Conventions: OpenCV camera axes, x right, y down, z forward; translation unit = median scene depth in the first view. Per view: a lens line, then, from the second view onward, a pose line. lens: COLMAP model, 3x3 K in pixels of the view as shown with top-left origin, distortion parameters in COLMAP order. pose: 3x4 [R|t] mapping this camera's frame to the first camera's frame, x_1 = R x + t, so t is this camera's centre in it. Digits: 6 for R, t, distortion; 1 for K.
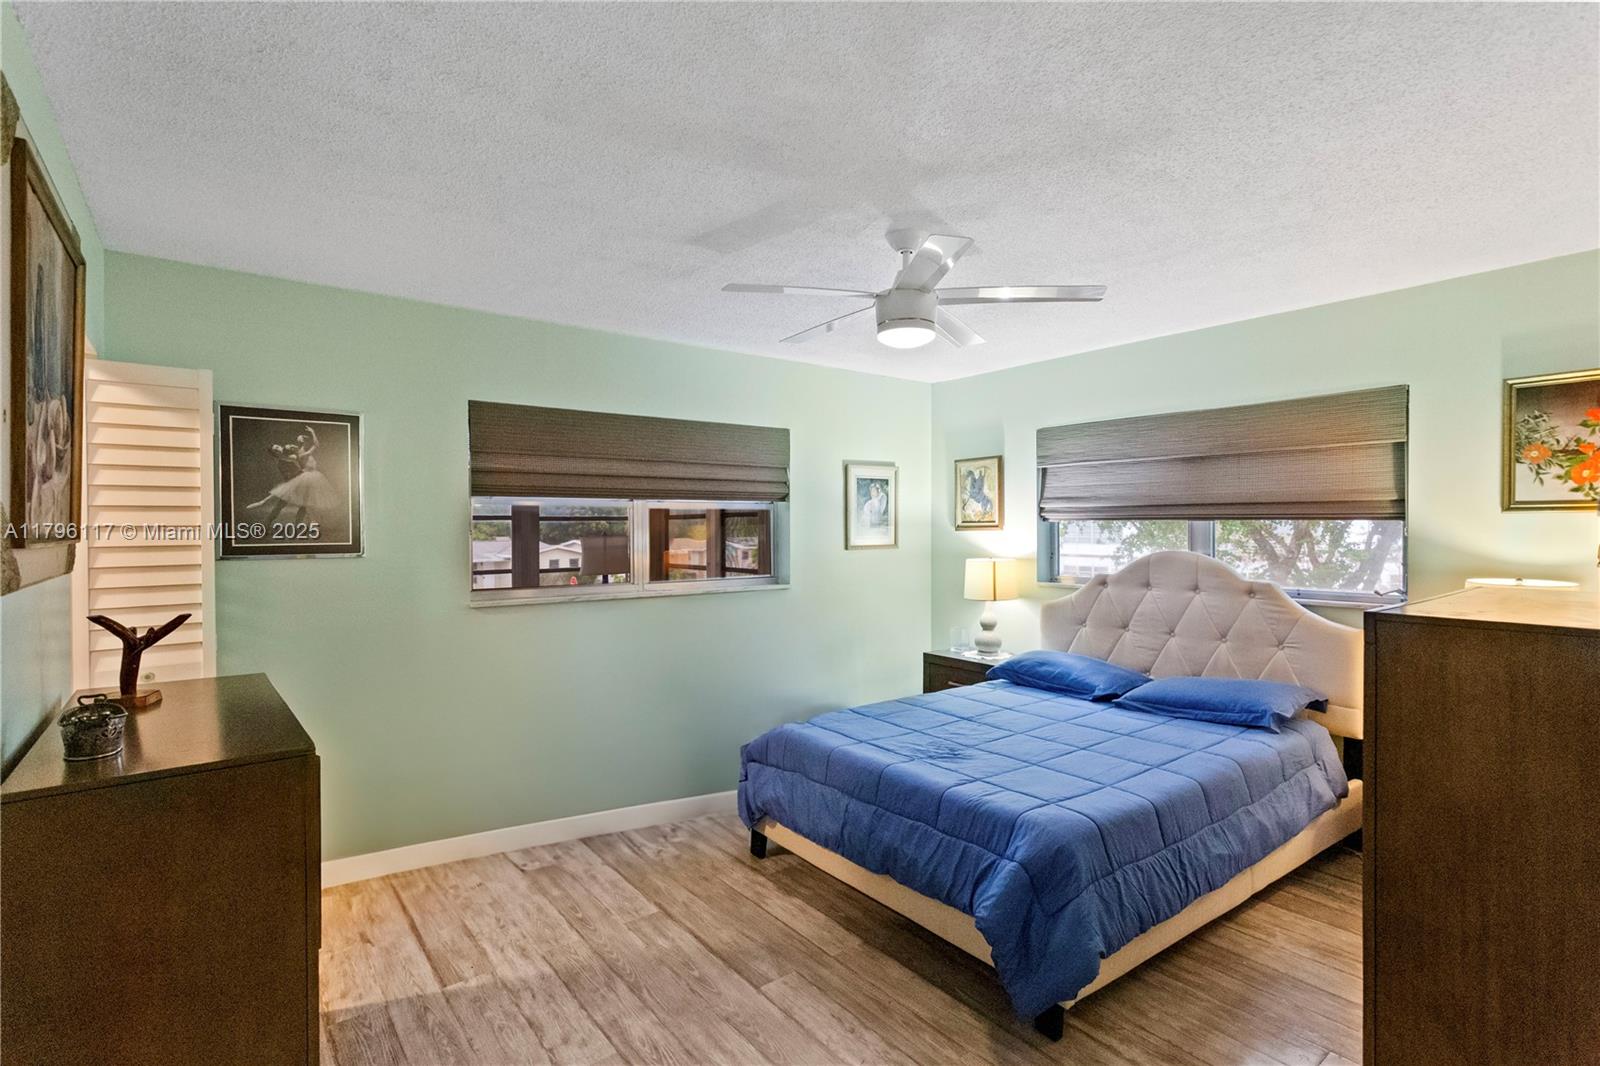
lens RADIAL K [[780.8, 0, 814.3], [0, 780.8, 525.4], [0, 0, 1]] dist [-0.000633, 0.003500]
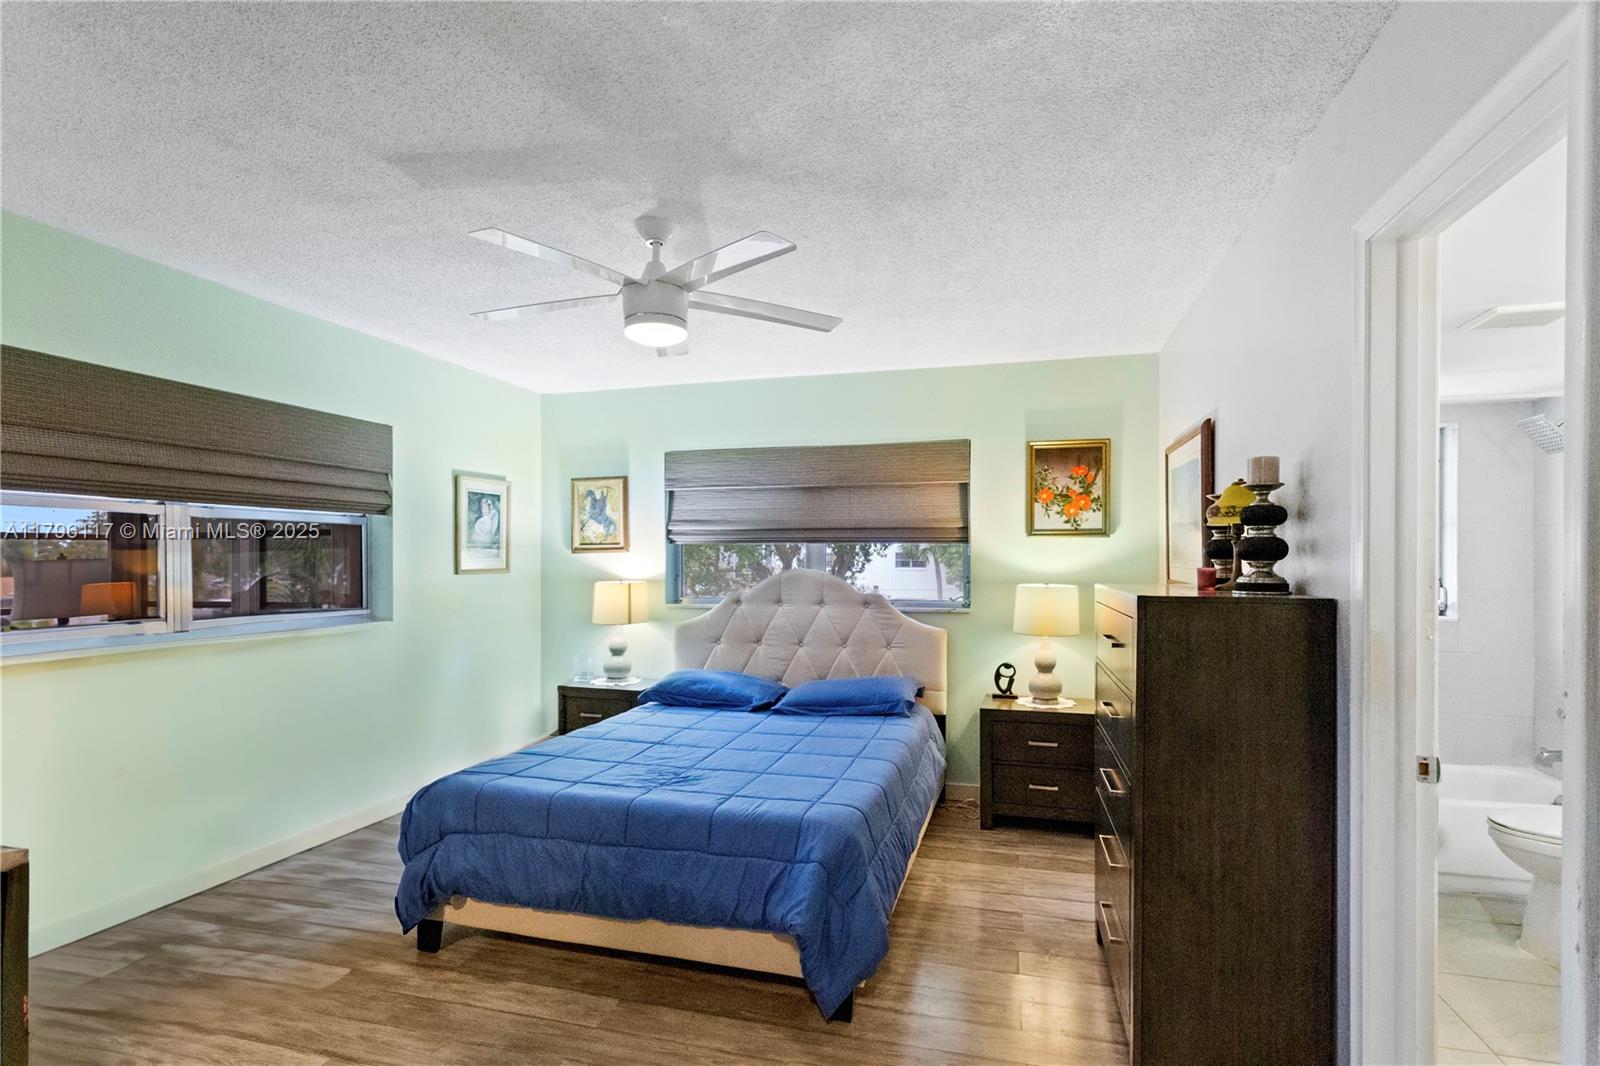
lens RADIAL K [[780.8, 0, 817.4], [0, 780.8, 555.8], [0, 0, 1]] dist [-0.000633, 0.003500]
pose [[0.796619, 0.002914, 0.604474, -0.242739], [-0.000271, 0.999990, -0.004463, 0.021926], [-0.604481, 0.003392, 0.796612, 0.119692]]
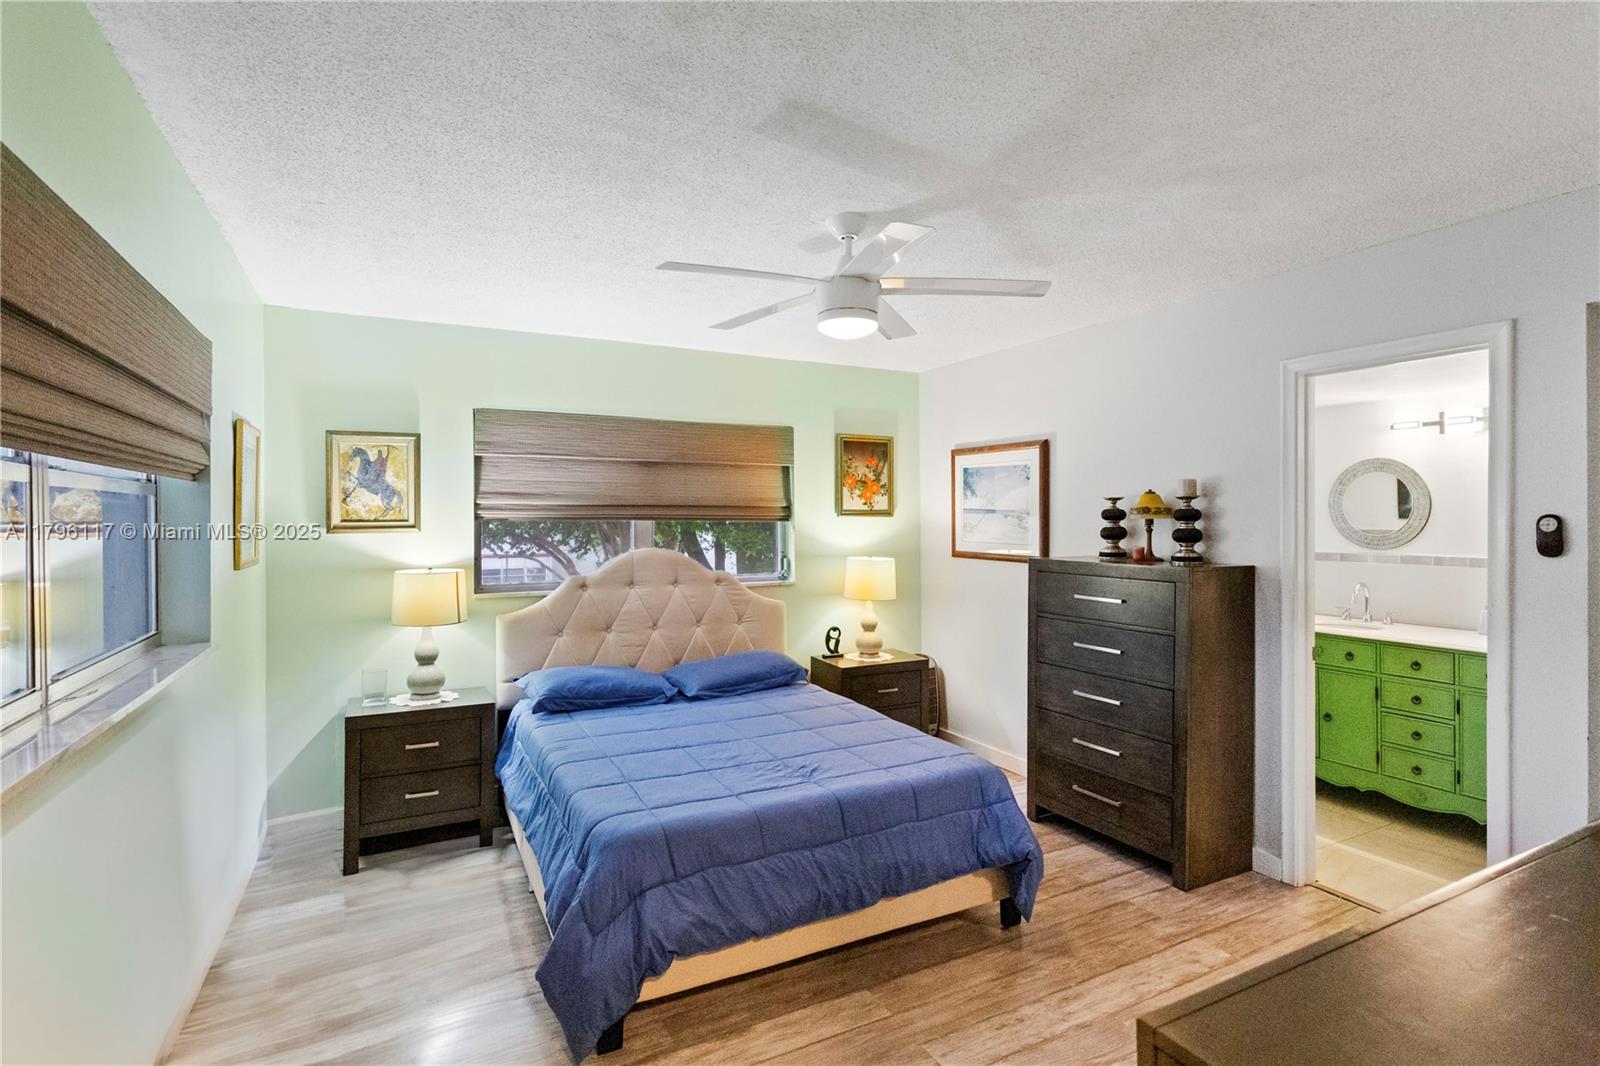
lens RADIAL K [[780.8, 0, 838.3], [0, 780.8, 514.4], [0, 0, 1]] dist [-0.000633, 0.003500]
pose [[0.157404, 0.008841, 0.987495, -0.679528], [-0.000226, 0.999960, -0.008916, -0.006274], [-0.987534, 0.001180, 0.157400, 0.721542]]
